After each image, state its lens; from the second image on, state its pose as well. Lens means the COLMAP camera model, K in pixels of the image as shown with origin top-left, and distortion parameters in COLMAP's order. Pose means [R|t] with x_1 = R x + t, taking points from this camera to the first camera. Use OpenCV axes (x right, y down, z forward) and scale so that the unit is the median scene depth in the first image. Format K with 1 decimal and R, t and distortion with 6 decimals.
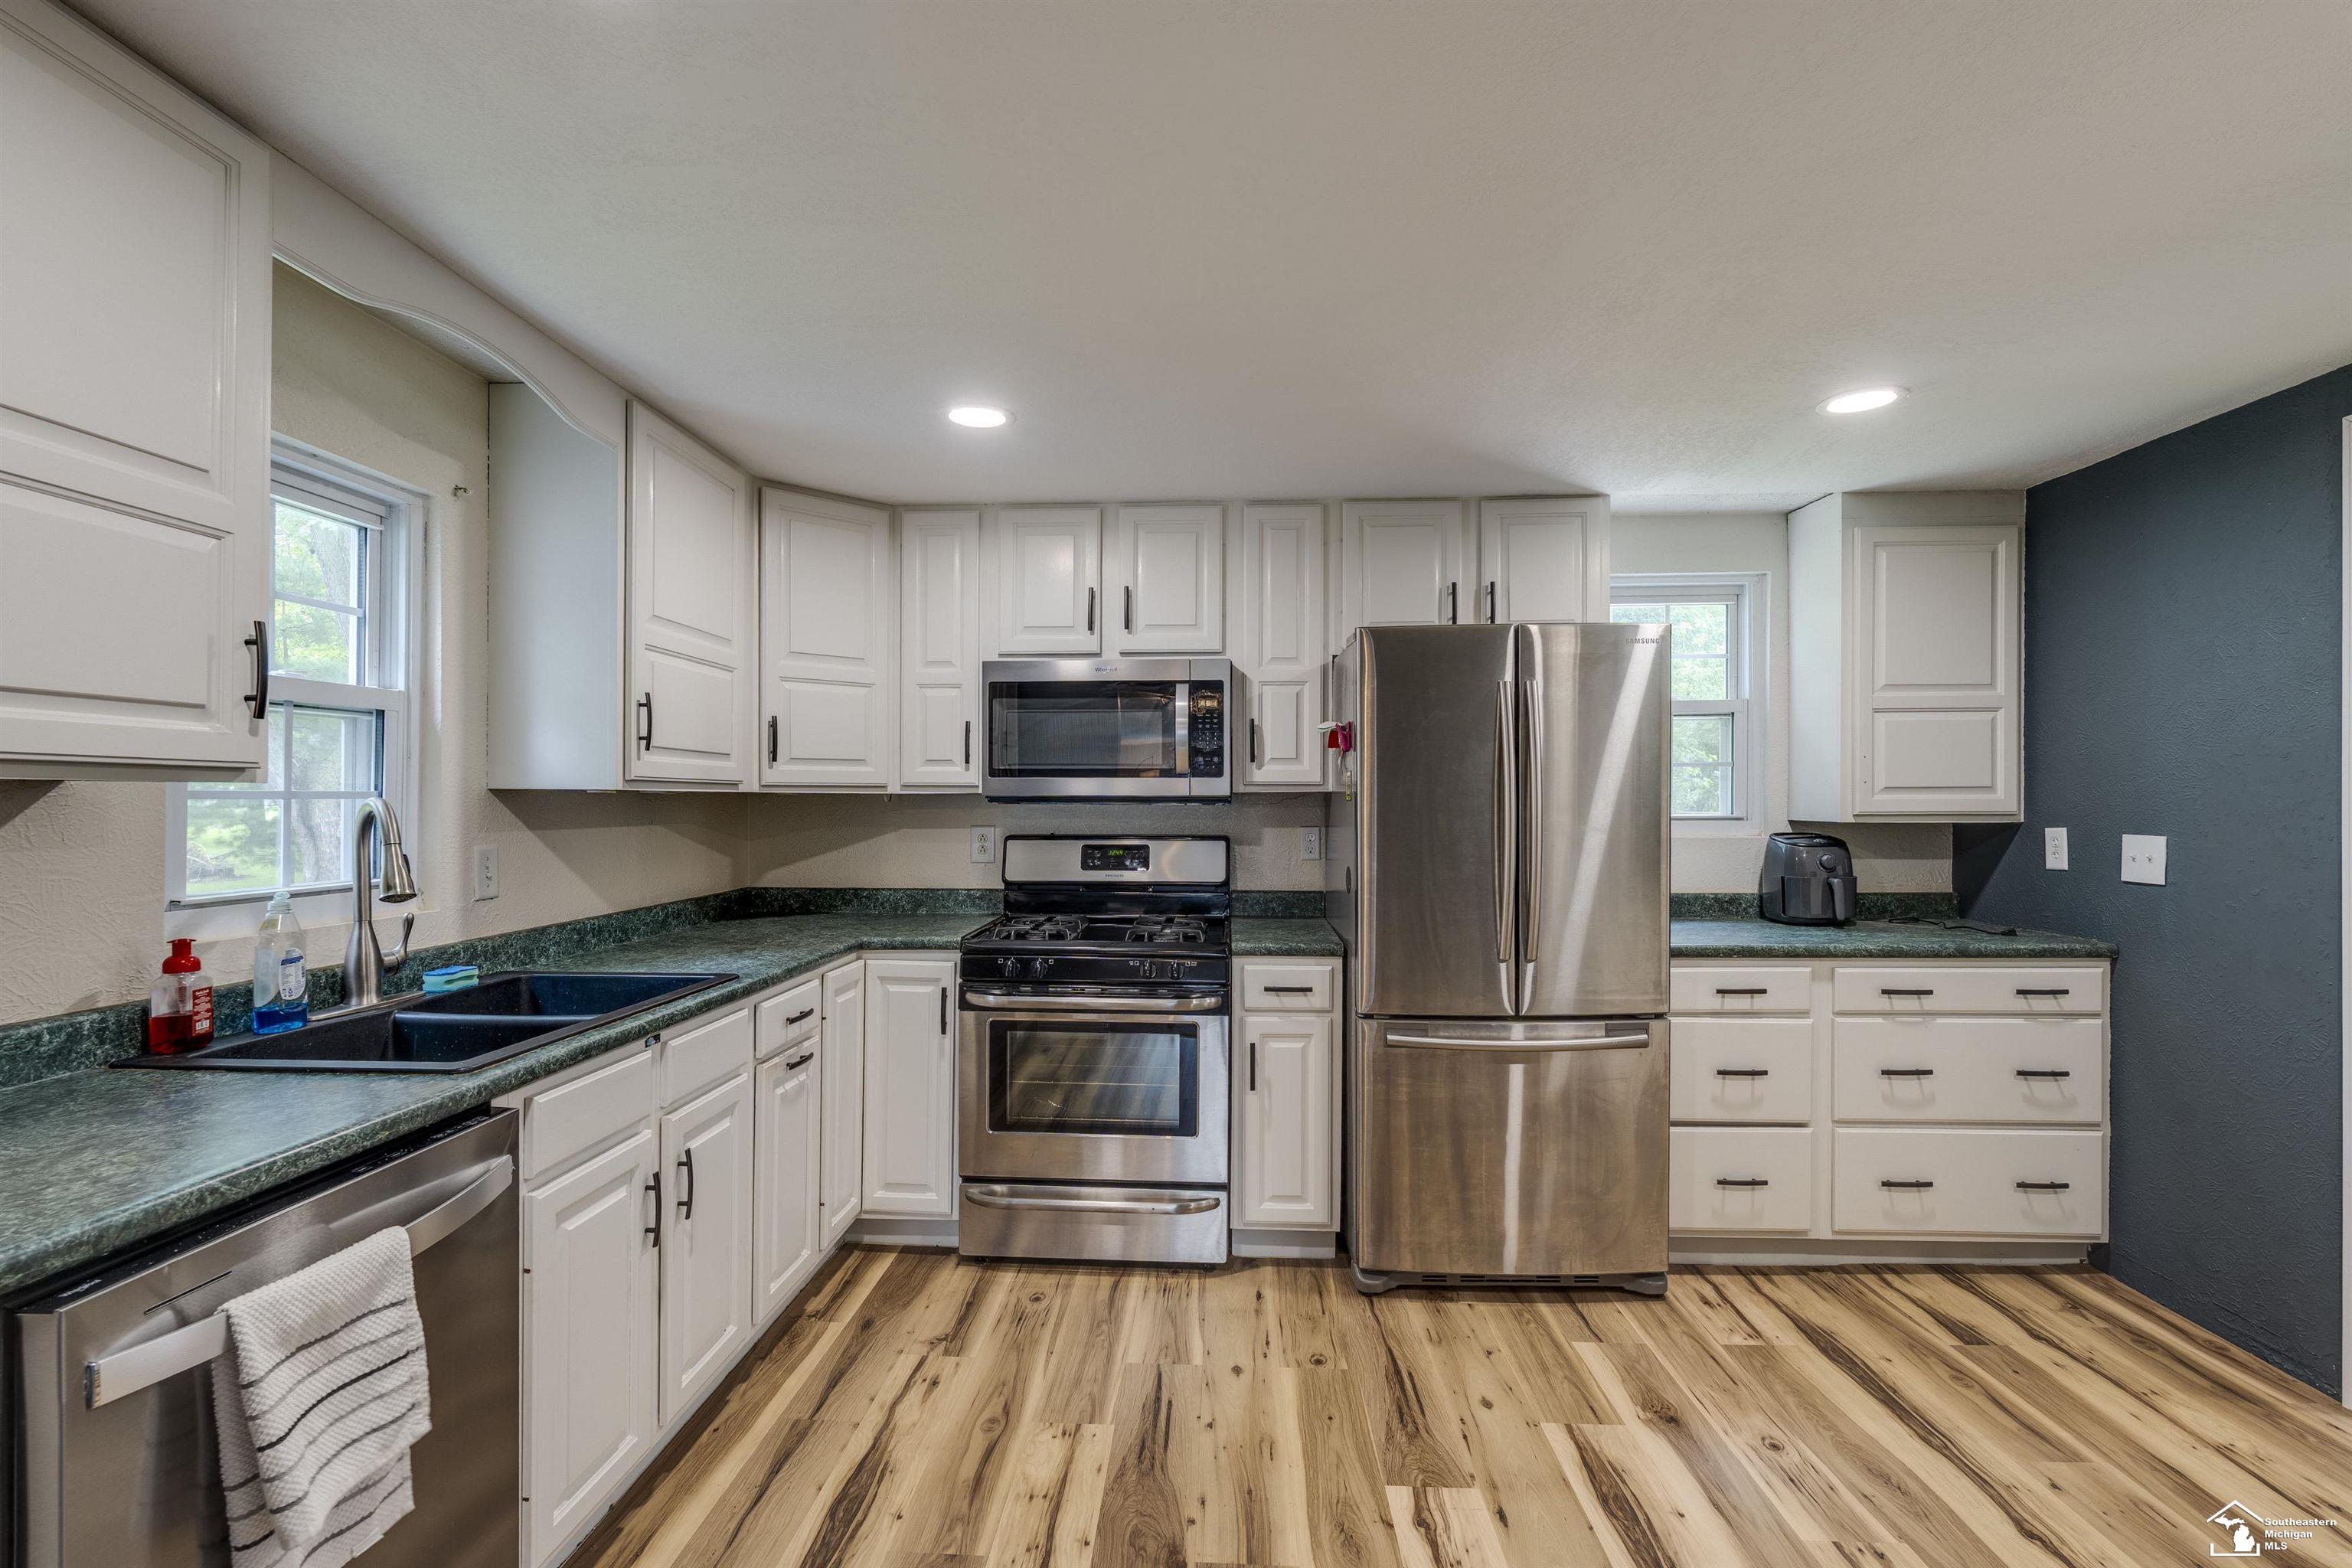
lens RADIAL K [[1041.1, 0, 1170.8], [0, 1041.1, 809.2], [0, 0, 1]] dist [-0.001556, -0.000413]
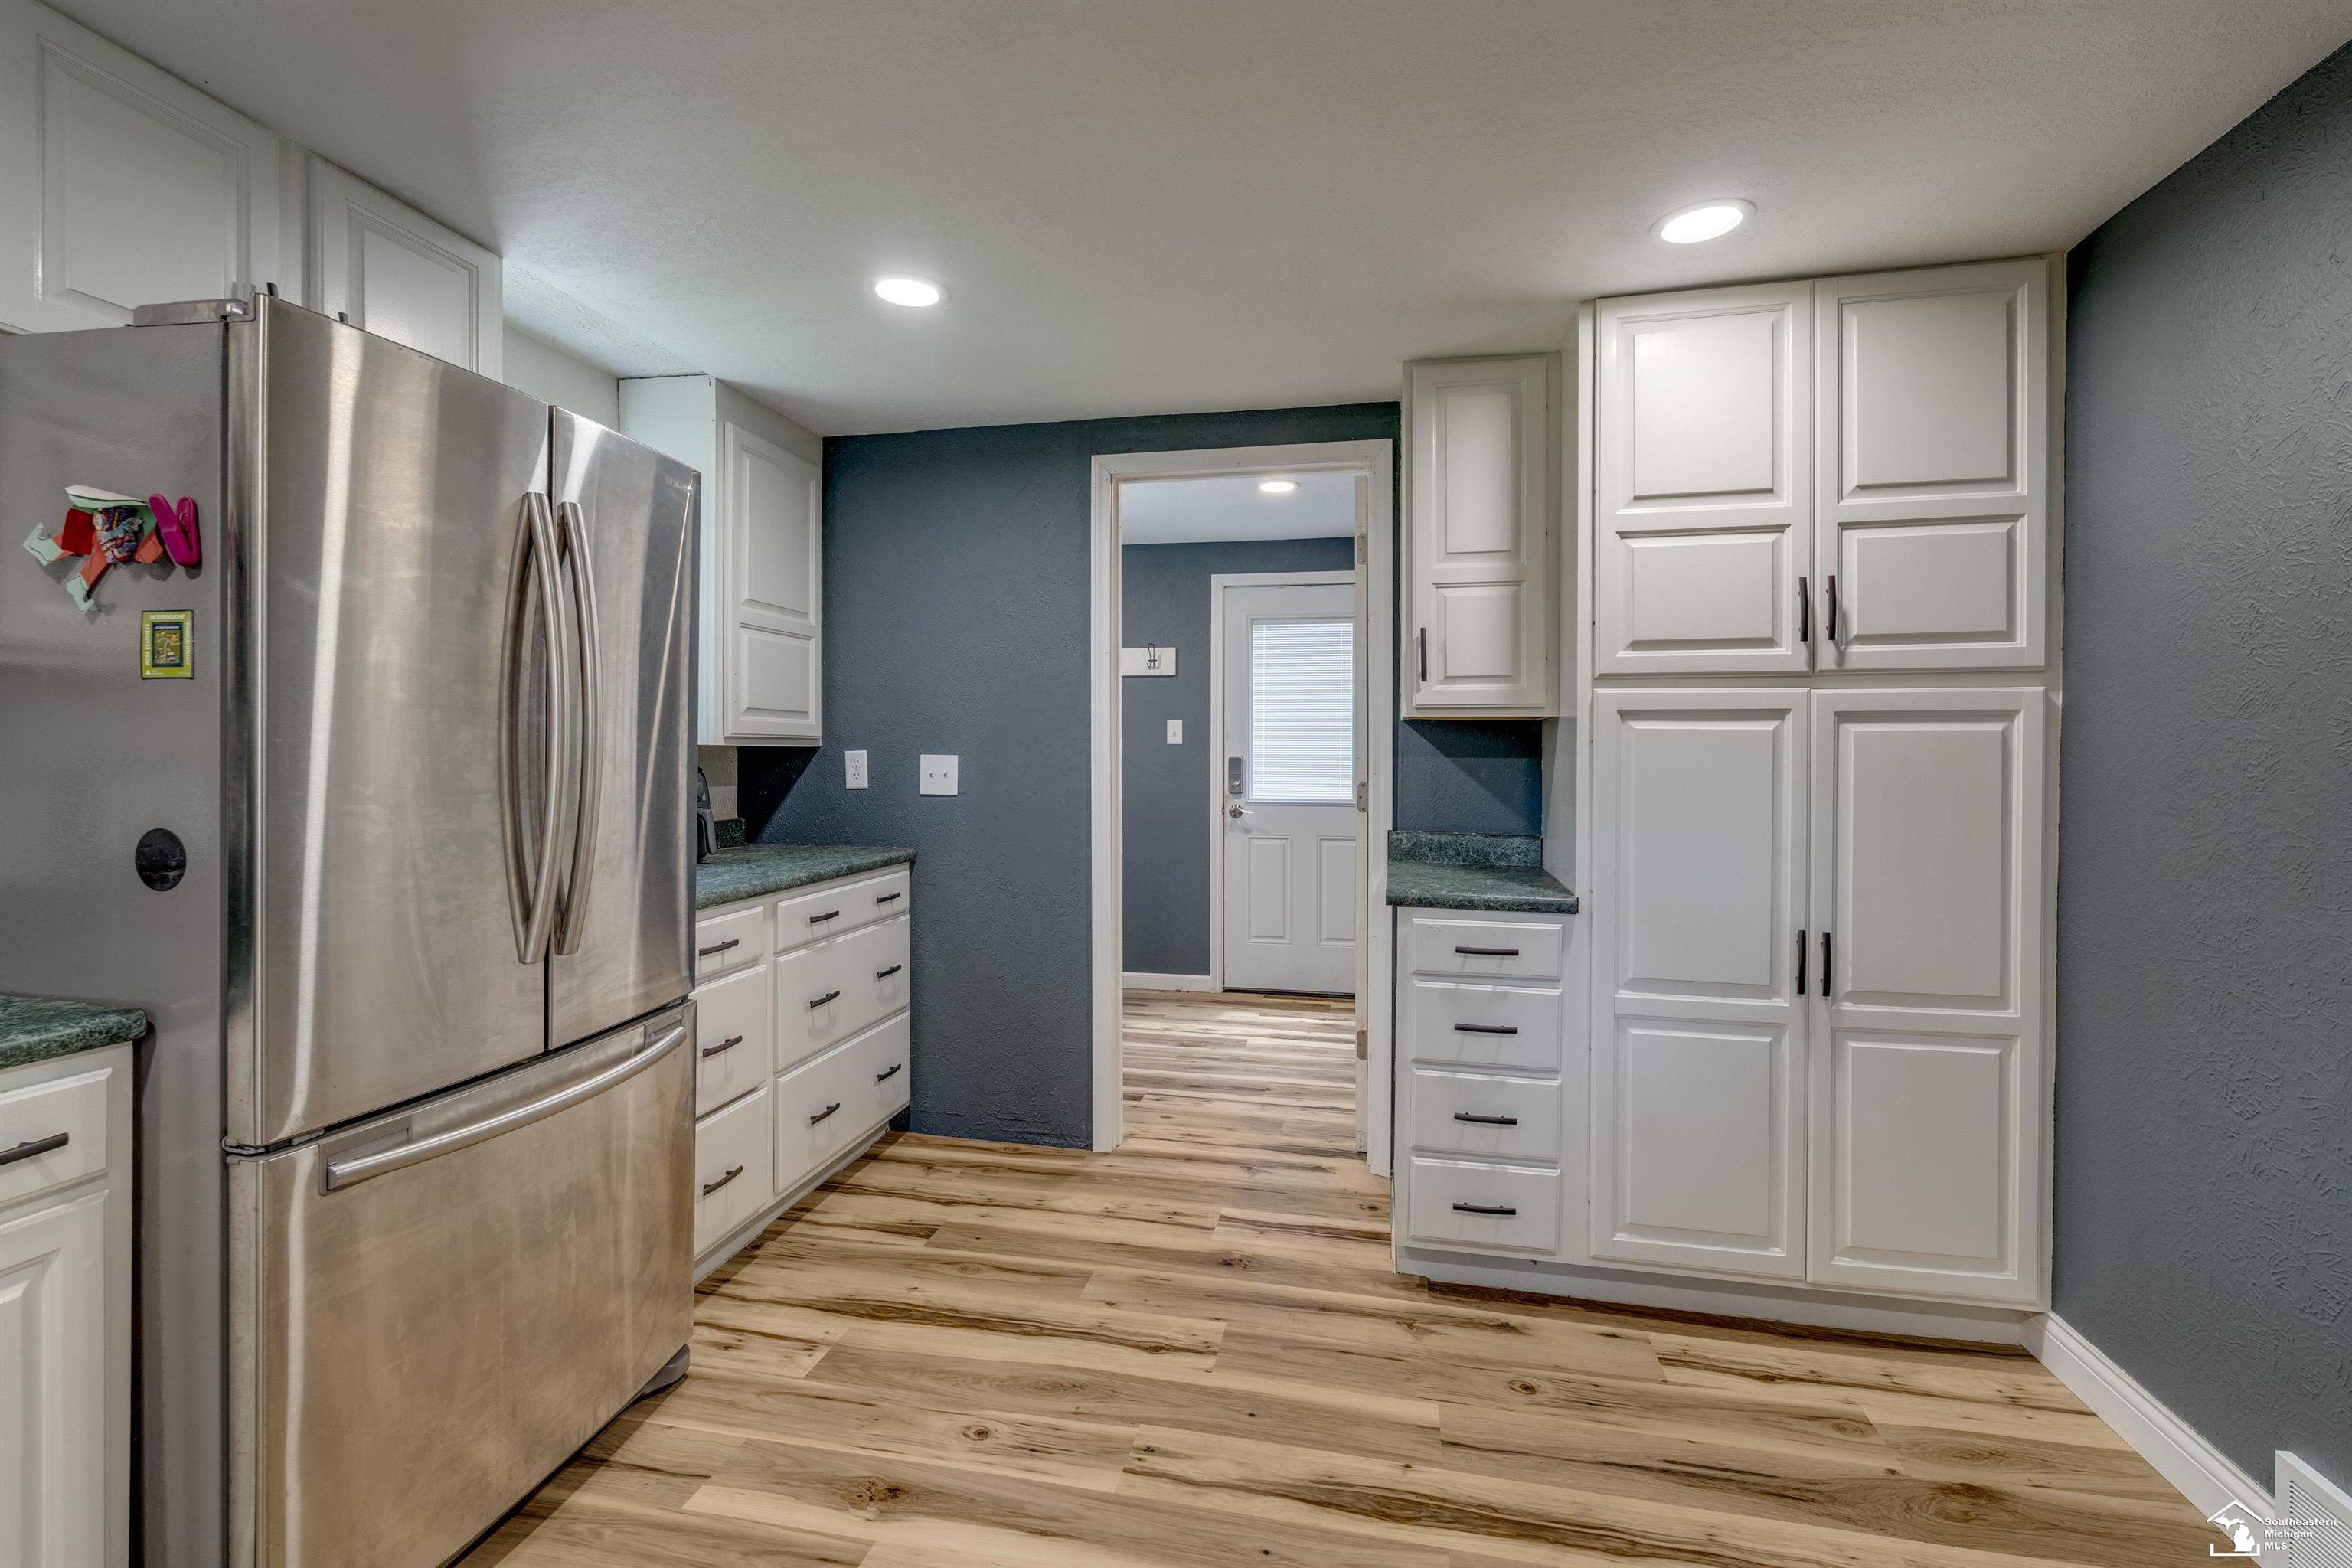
lens RADIAL K [[1032.4, 0, 1172.0], [0, 1032.4, 759.9], [0, 0, 1]] dist [-0.002817, 0.000011]
pose [[0.161443, -0.004523, 0.986872, -0.191266], [0.004504, 0.999982, 0.003847, 0.026226], [-0.986872, 0.003823, 0.161460, 0.514269]]
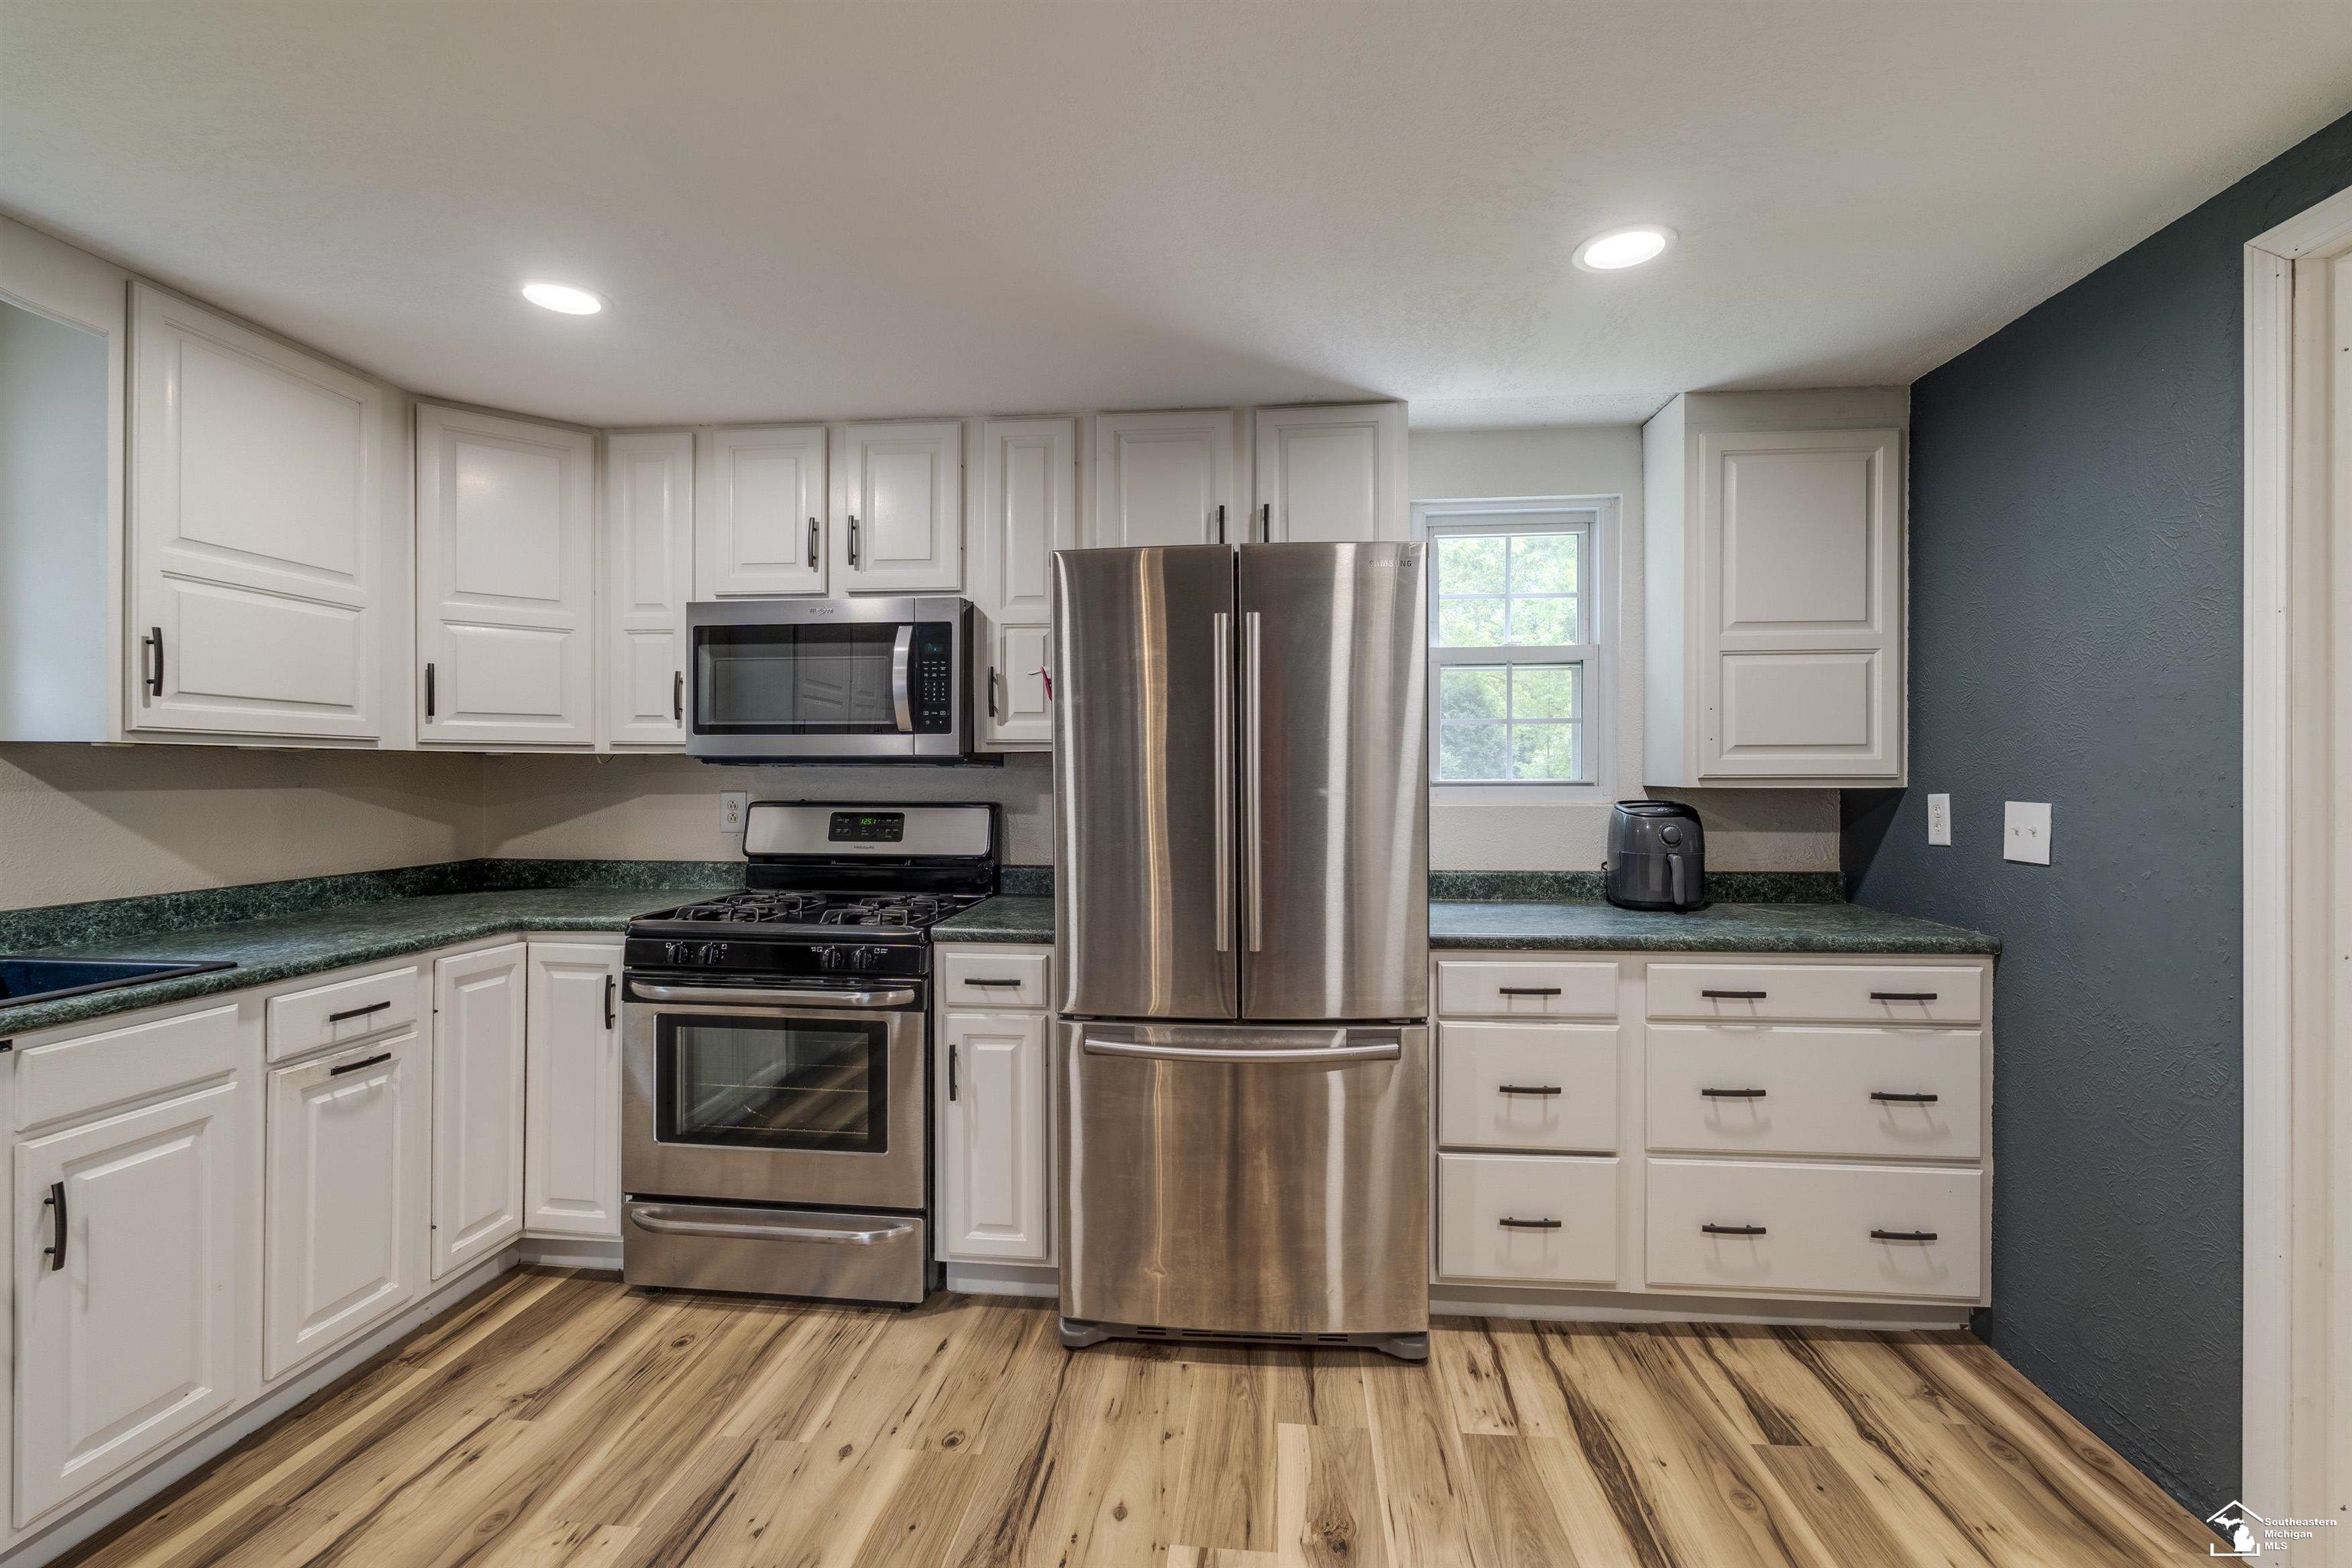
lens RADIAL K [[1023.9, 0, 1176.0], [0, 1023.9, 784.0], [0, 0, 1]] dist [-0.003515, 0.000040]
pose [[0.998889, 0.001578, -0.047092, 0.303924], [-0.001574, 0.999999, 0.000126, 0.011398], [0.047092, -0.000052, 0.998891, 0.176270]]
